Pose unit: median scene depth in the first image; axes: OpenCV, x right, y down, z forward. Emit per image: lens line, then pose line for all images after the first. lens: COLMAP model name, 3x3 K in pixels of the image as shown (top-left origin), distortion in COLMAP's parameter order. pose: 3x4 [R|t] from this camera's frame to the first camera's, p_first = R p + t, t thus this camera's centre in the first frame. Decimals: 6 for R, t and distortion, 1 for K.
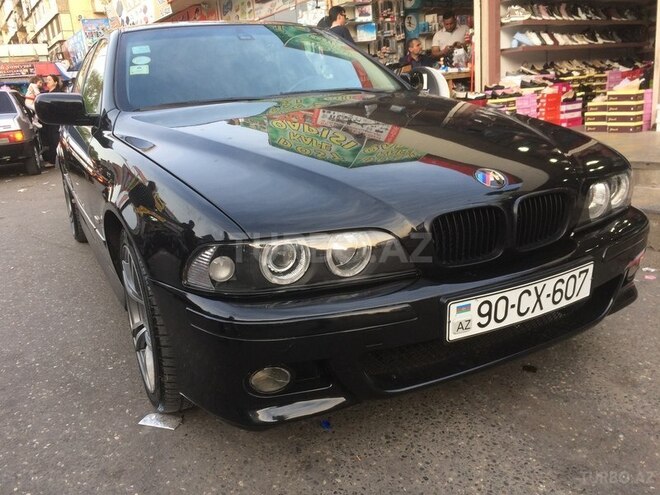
lens RADIAL K [[571.1, 0, 326.1], [0, 571.1, 247.0], [0, 0, 1]] dist [0.097105, -0.149718]
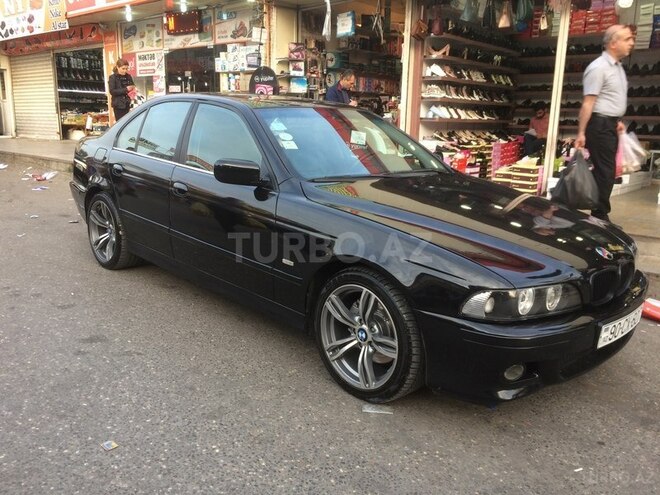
lens RADIAL K [[571.1, 0, 326.1], [0, 571.1, 247.0], [0, 0, 1]] dist [0.097105, -0.149718]
pose [[0.955324, 0.039897, 0.292856, -0.231770], [-0.027964, 0.998604, -0.044822, -0.008471], [-0.294235, 0.034630, 0.955105, -0.092533]]
